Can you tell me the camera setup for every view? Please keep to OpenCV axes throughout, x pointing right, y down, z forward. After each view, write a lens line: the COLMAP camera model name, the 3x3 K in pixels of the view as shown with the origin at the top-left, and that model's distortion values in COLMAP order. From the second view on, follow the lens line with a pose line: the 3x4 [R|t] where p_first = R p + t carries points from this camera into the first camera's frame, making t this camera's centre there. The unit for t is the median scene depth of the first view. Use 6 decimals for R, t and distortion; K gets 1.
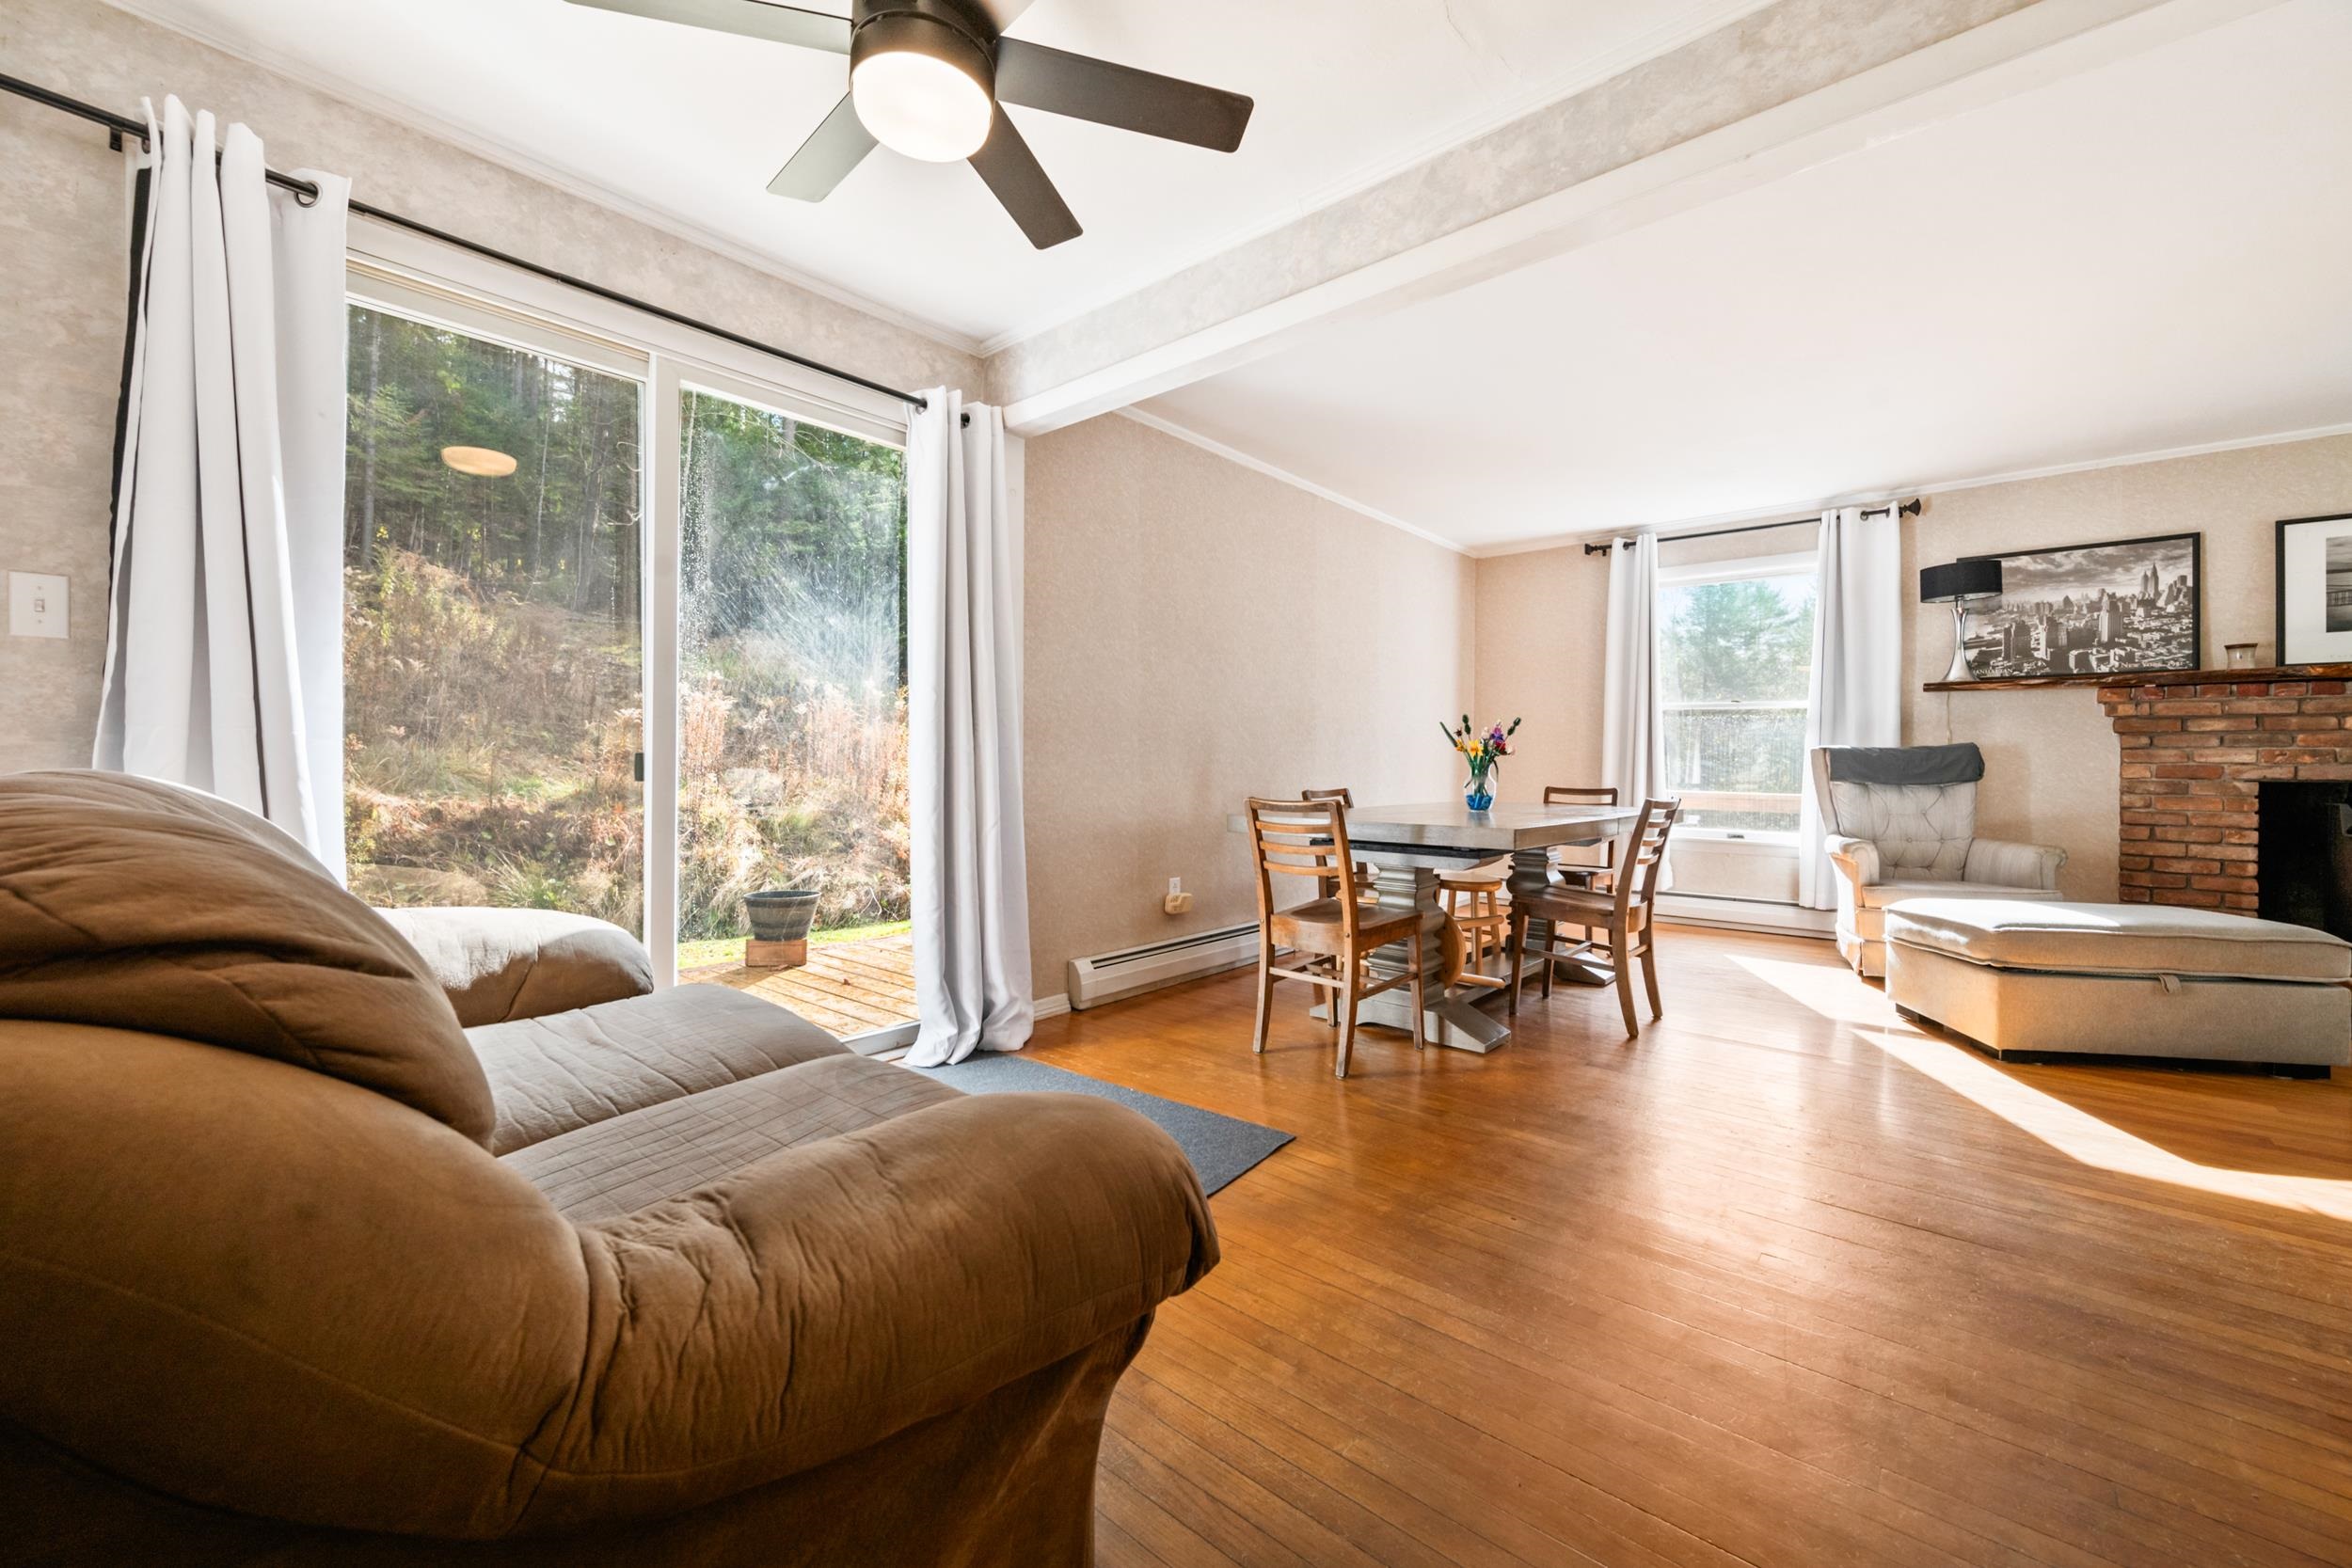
lens RADIAL K [[931.4, 0, 1173.0], [0, 931.4, 777.8], [0, 0, 1]] dist [-0.003197, 0.000897]
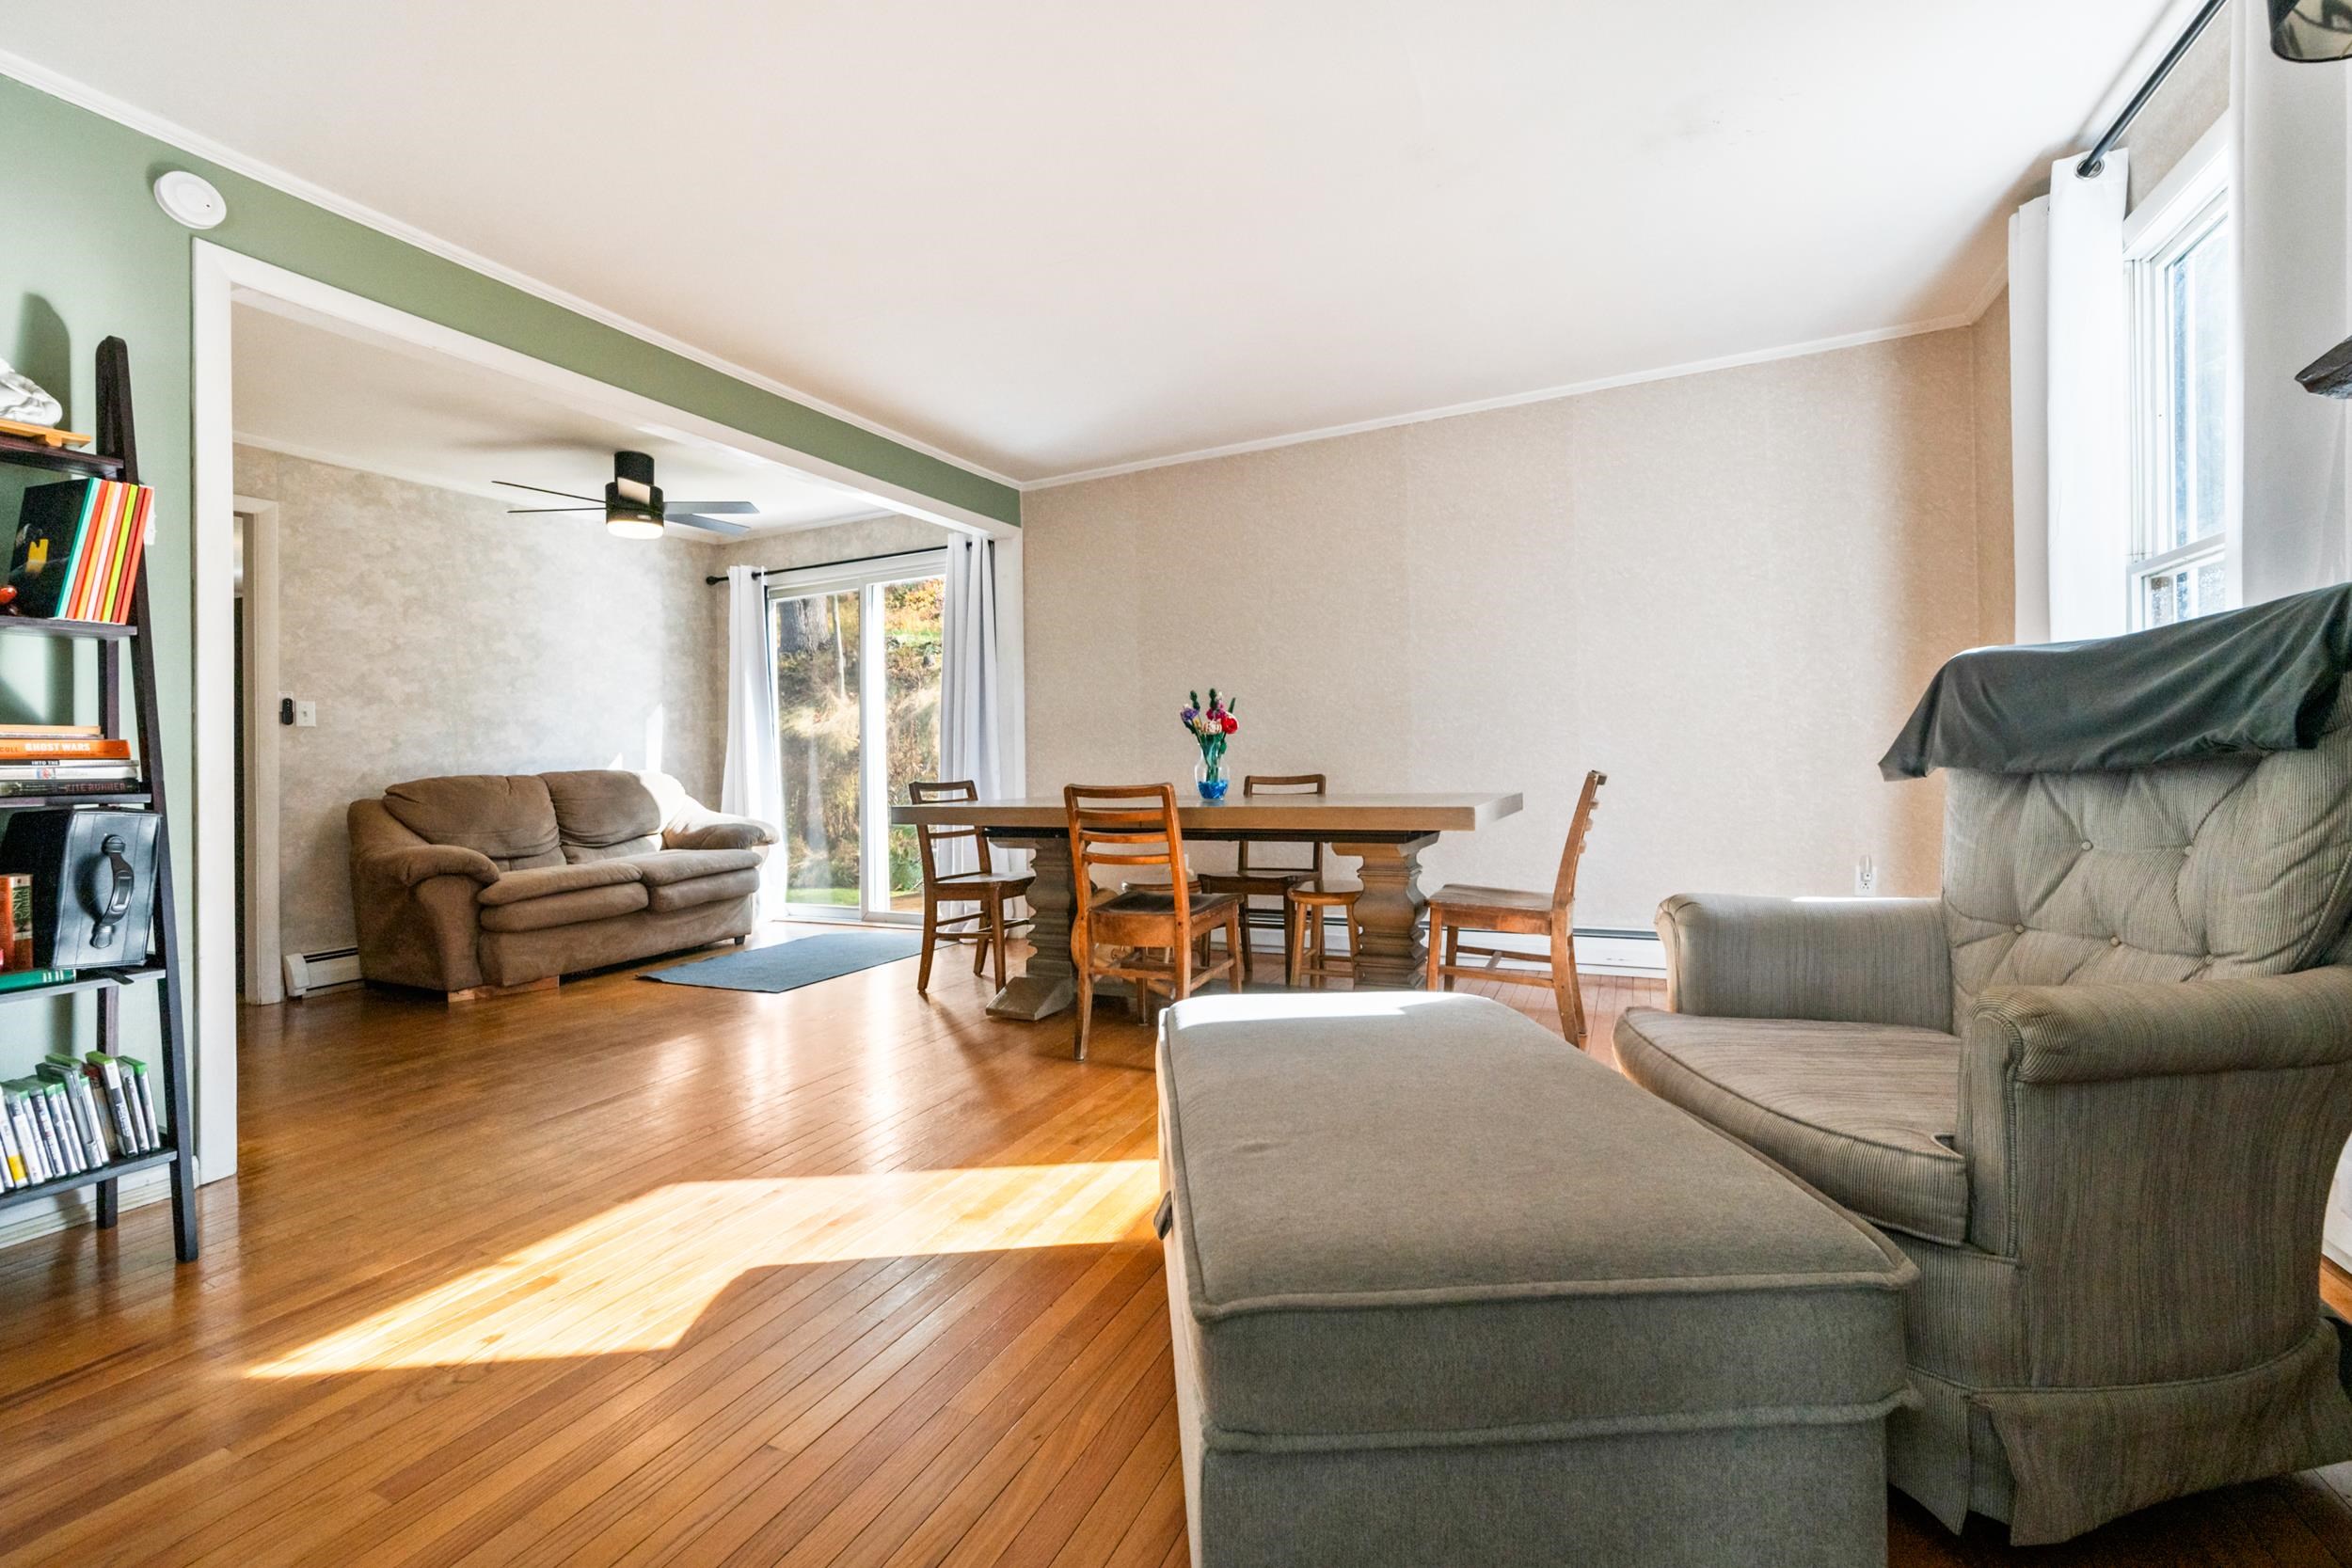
lens RADIAL K [[931.4, 0, 1173.0], [0, 931.4, 777.8], [0, 0, 1]] dist [-0.003197, 0.000897]
pose [[0.259114, 0.002727, -0.965843, 2.224032], [0.000075, 0.999996, 0.002843, 0.023419], [0.965847, -0.000809, 0.259112, 1.426728]]
